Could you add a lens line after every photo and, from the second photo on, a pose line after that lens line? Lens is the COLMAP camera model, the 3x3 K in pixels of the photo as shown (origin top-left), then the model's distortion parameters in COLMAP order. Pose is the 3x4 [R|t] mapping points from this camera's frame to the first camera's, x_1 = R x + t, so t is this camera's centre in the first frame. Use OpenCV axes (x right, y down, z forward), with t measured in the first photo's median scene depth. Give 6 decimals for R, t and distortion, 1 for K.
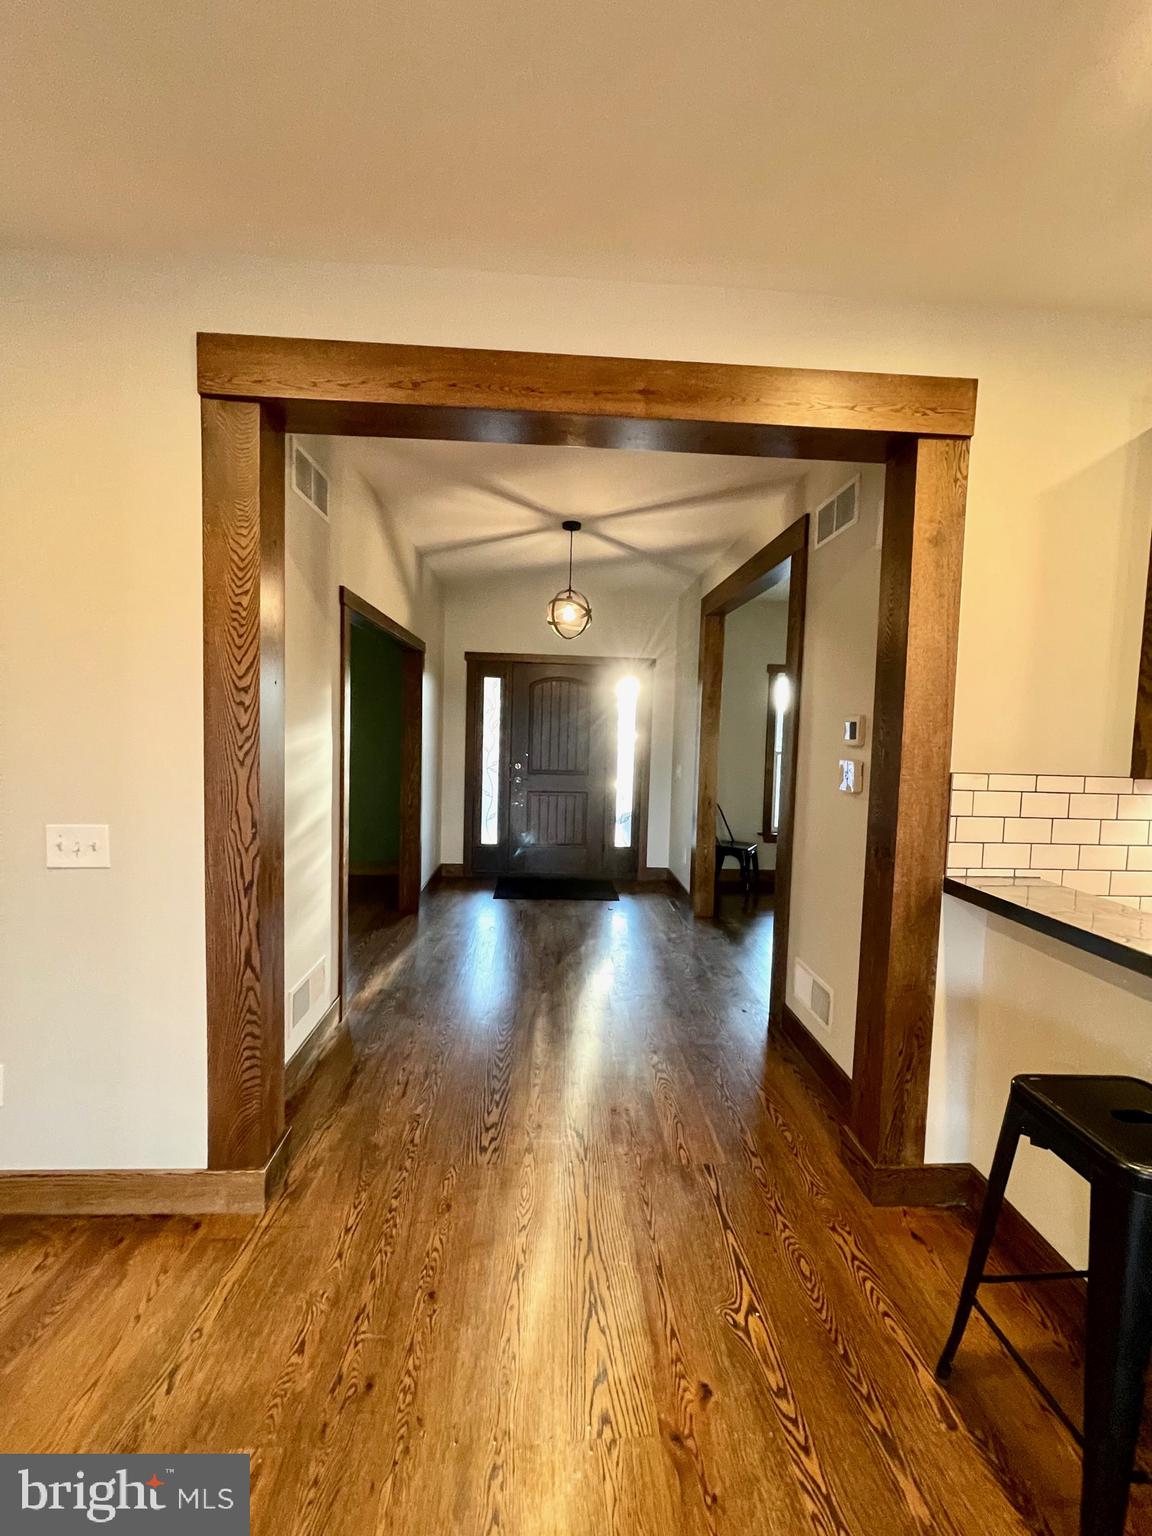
lens RADIAL K [[613.6, 0, 579.2], [0, 613.6, 764.4], [0, 0, 1]] dist [-0.008639, -0.000072]
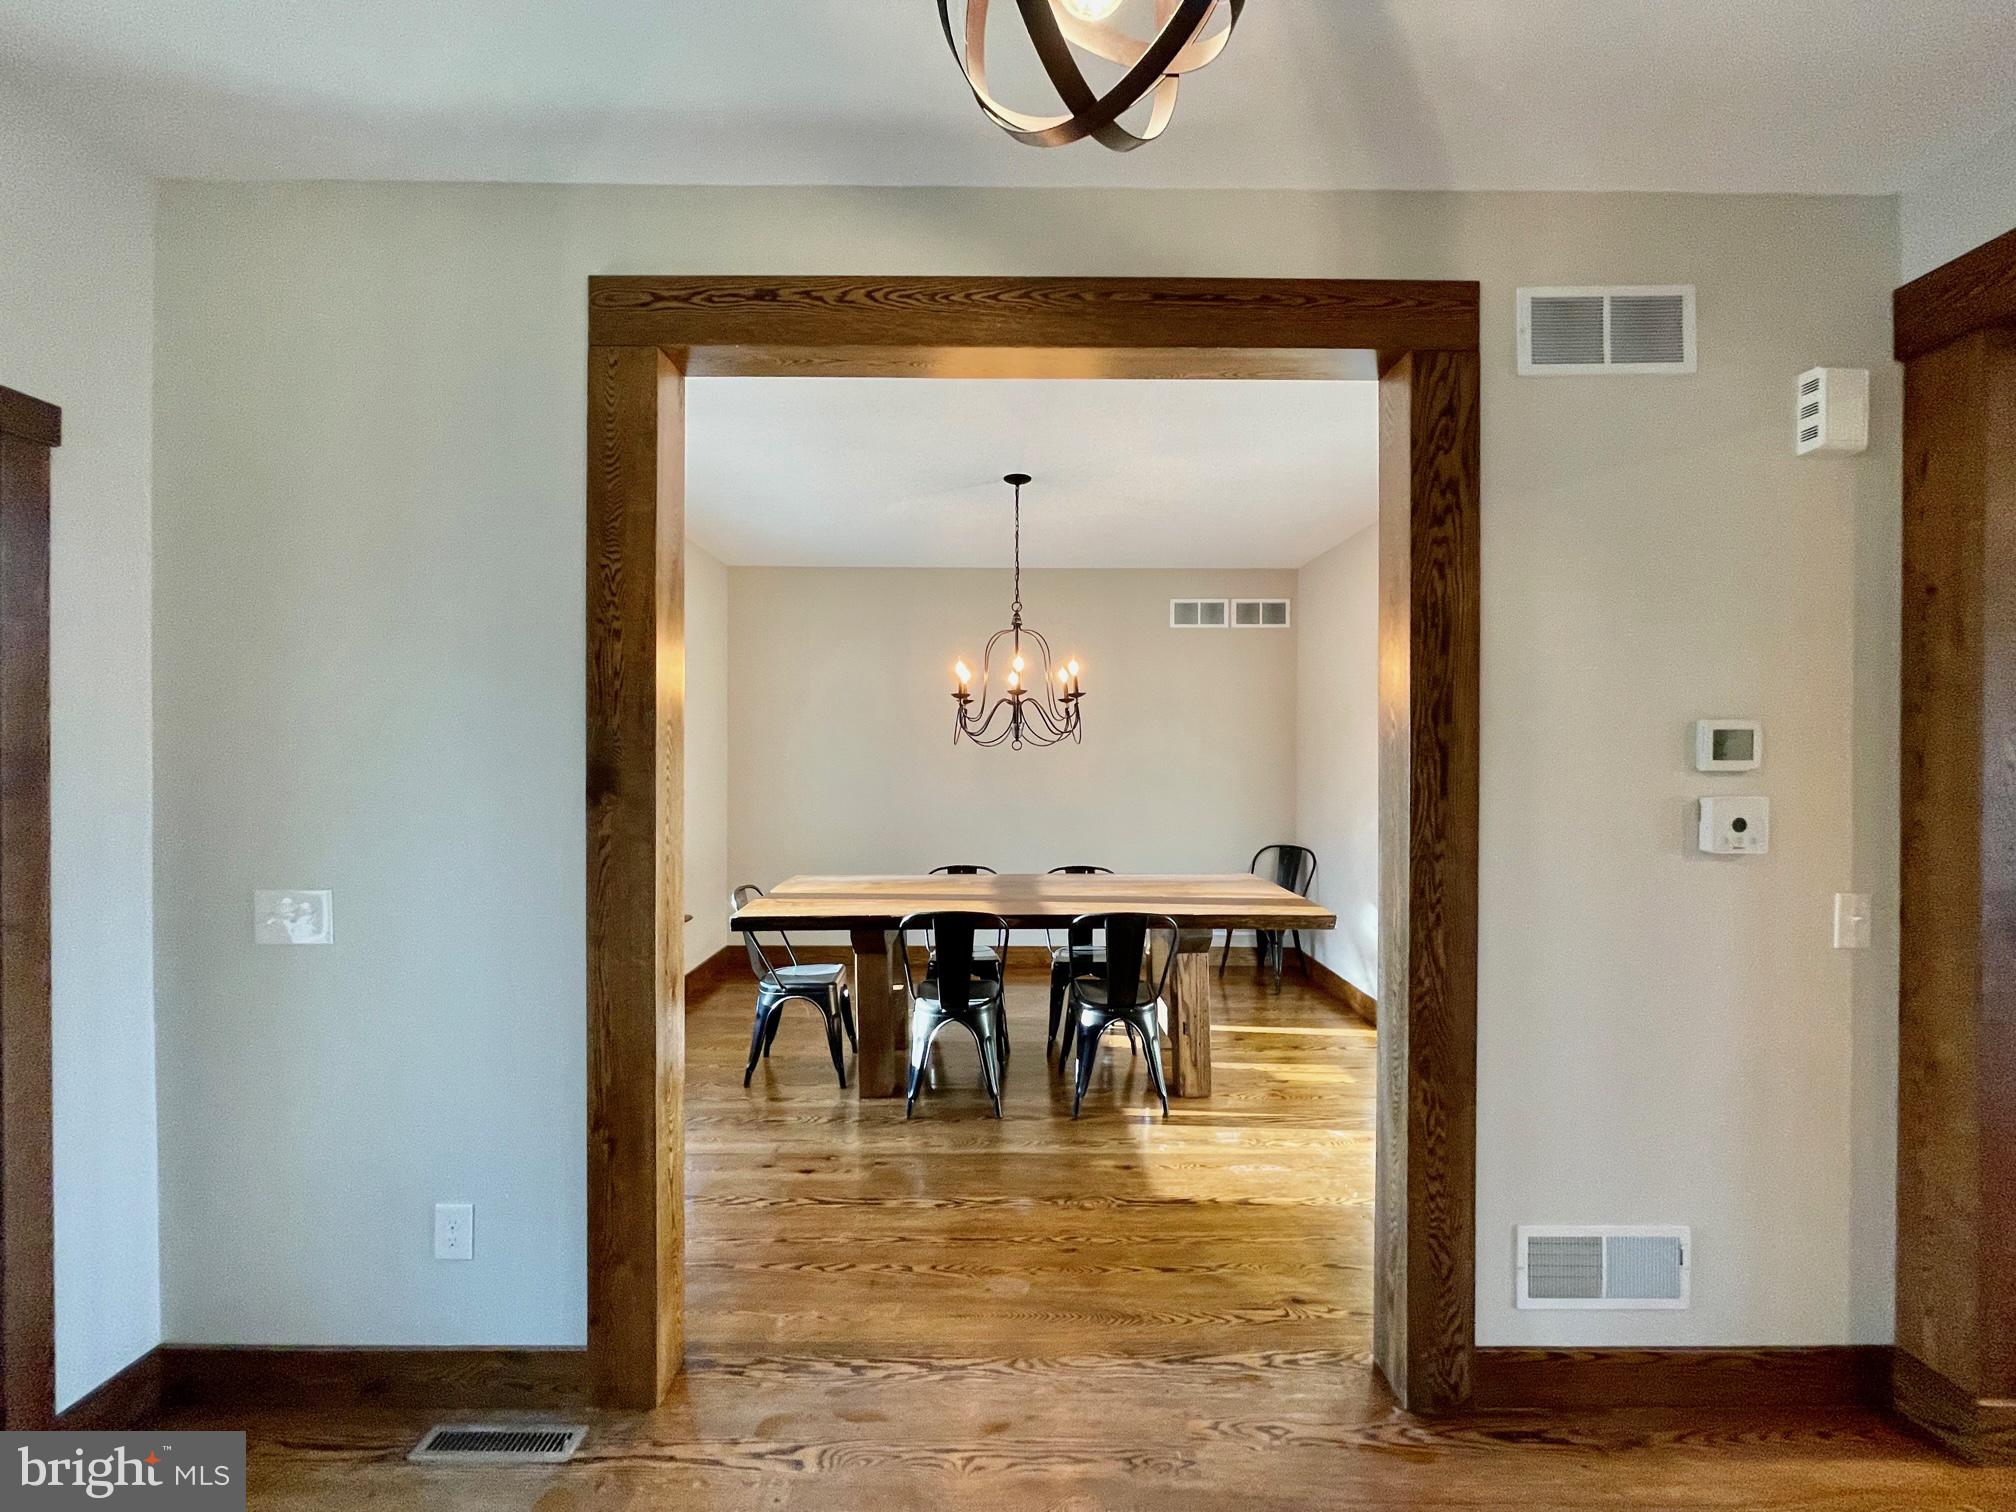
lens RADIAL K [[817.6, 0, 983.3], [0, 817.6, 752.4], [0, 0, 1]] dist [-0.002704, -0.000460]
pose [[0.048164, -0.036254, 0.998181, -0.235438], [0.053705, 0.997989, 0.033656, -0.079933], [-0.997395, 0.051987, 0.050015, 1.149189]]
